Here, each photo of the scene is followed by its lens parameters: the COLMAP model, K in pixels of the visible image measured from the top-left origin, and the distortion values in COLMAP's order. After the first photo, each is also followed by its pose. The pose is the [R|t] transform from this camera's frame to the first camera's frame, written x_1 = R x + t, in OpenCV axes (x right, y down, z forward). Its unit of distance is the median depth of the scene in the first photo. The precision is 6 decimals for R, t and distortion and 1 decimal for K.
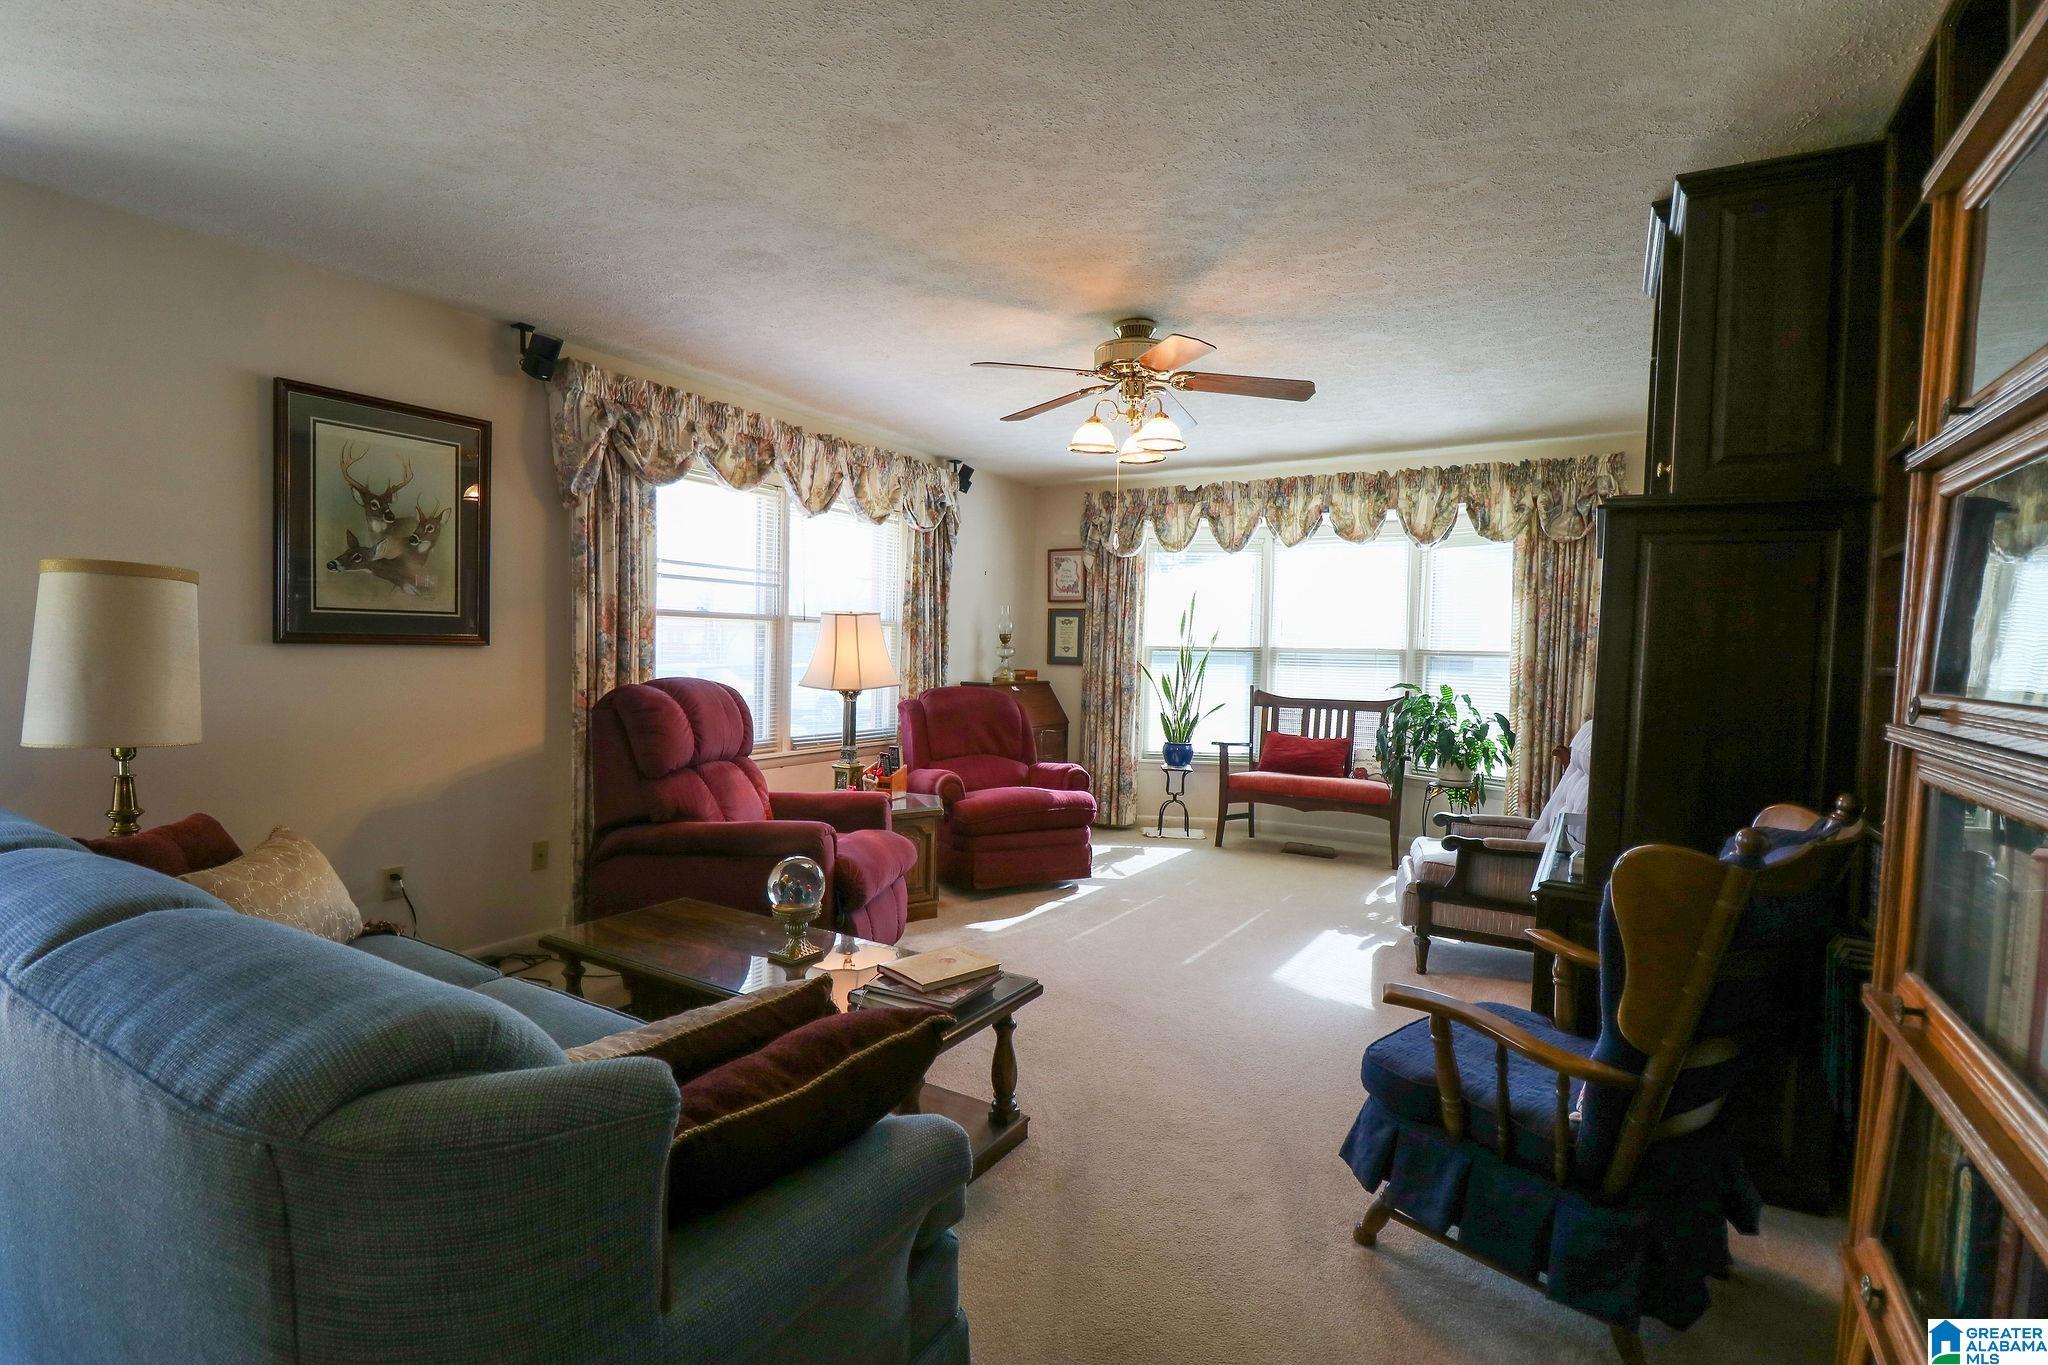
lens RADIAL K [[948.3, 0, 1018.8], [0, 948.3, 686.5], [0, 0, 1]] dist [0.000234, 0.000190]
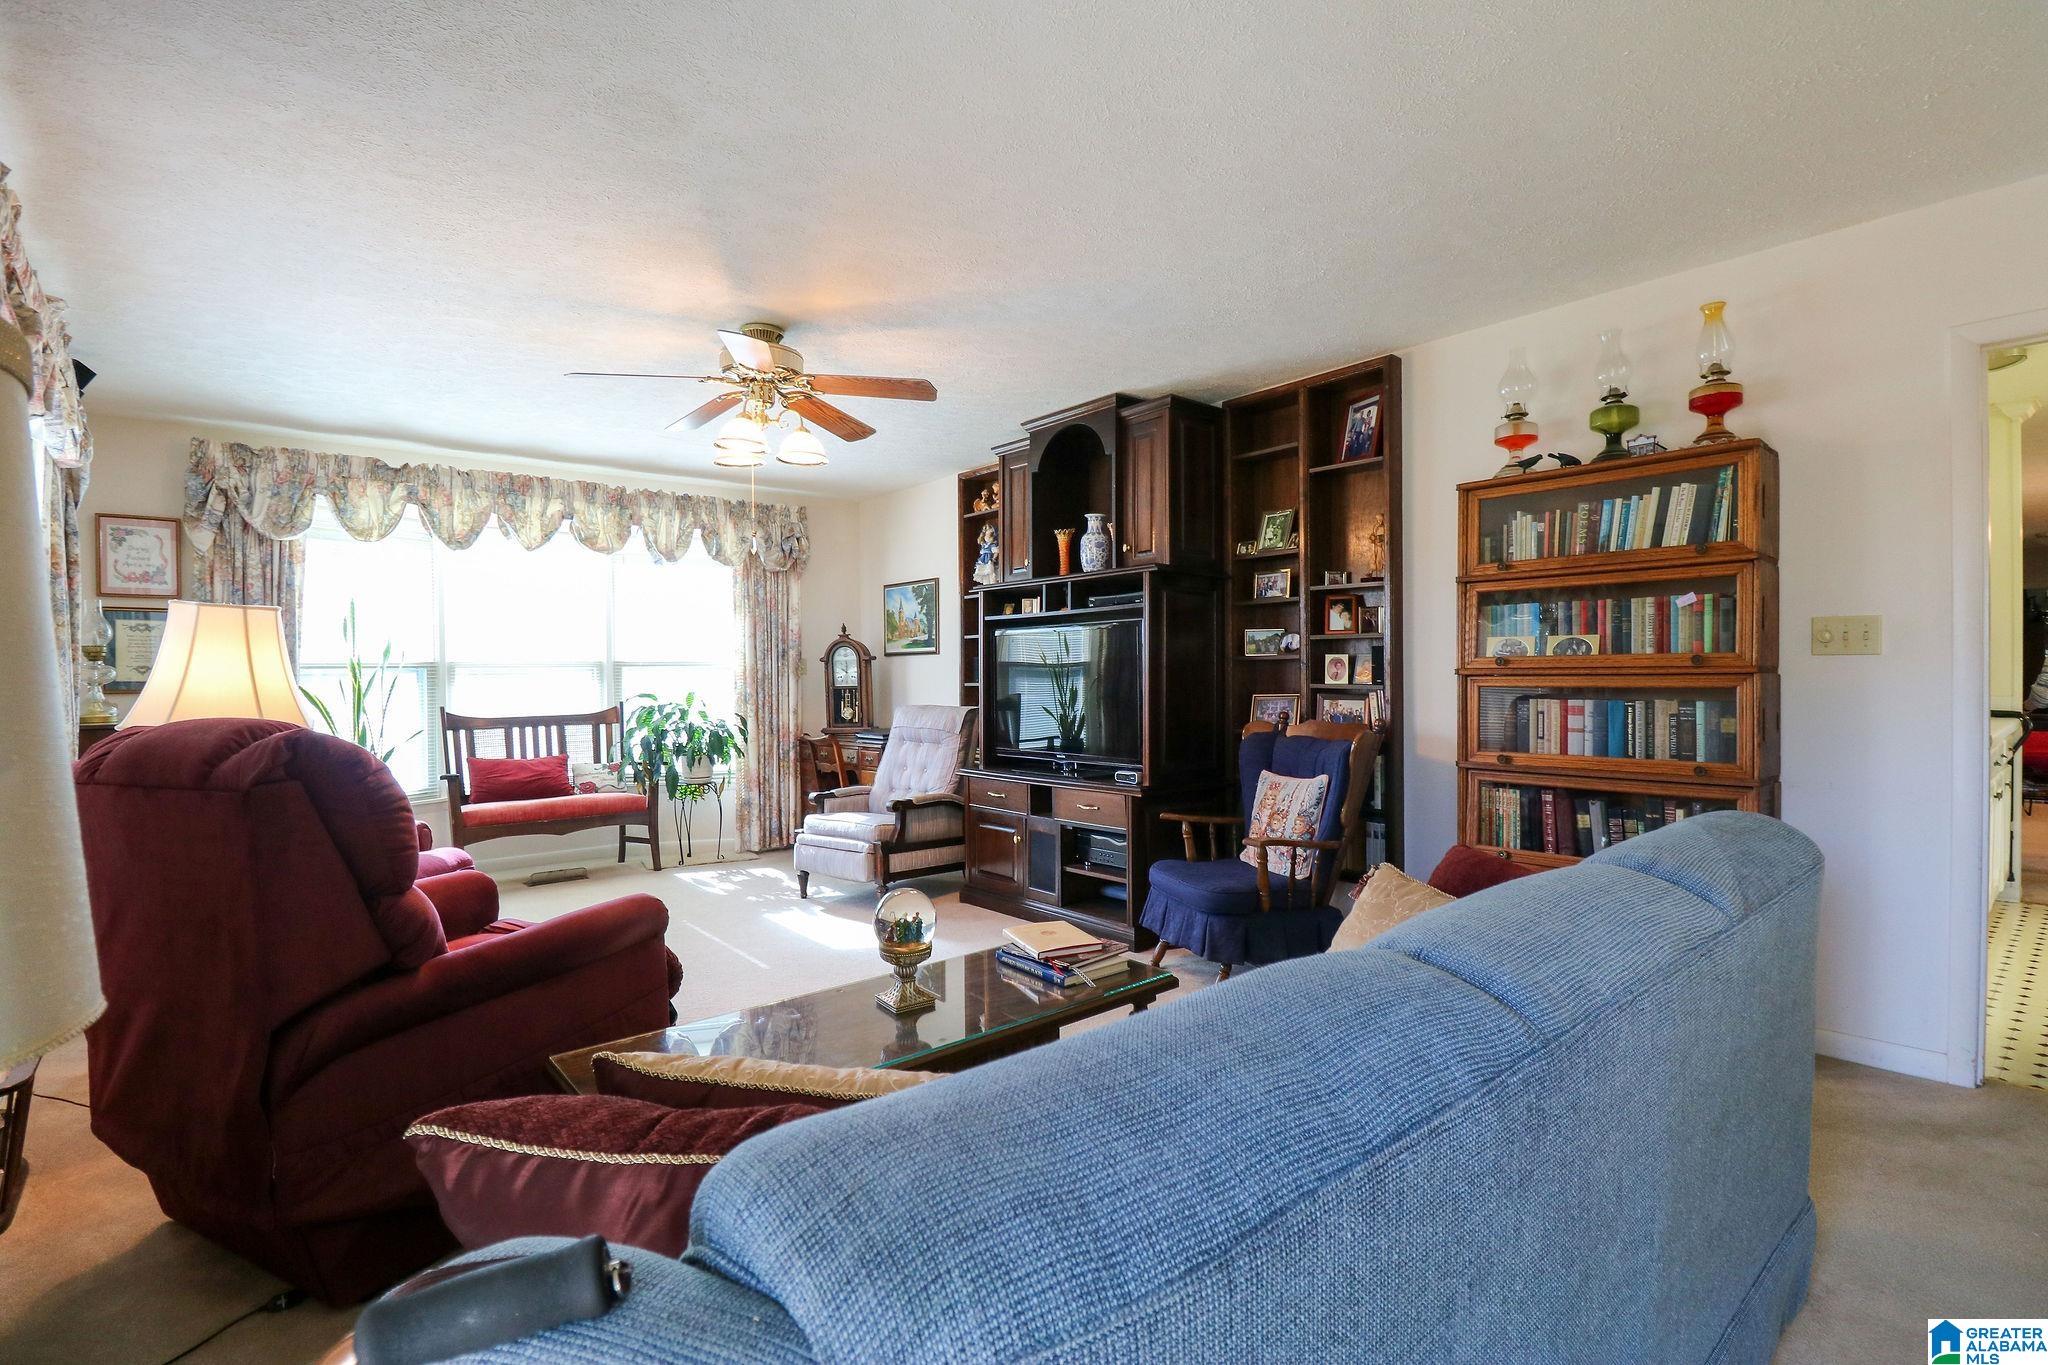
lens RADIAL K [[948.3, 0, 1018.8], [0, 948.3, 686.5], [0, 0, 1]] dist [0.000234, 0.000190]
pose [[0.319318, -0.039916, 0.946806, -0.424488], [0.056439, 0.998140, 0.023046, -0.010627], [-0.945965, 0.046078, 0.320977, 0.256092]]
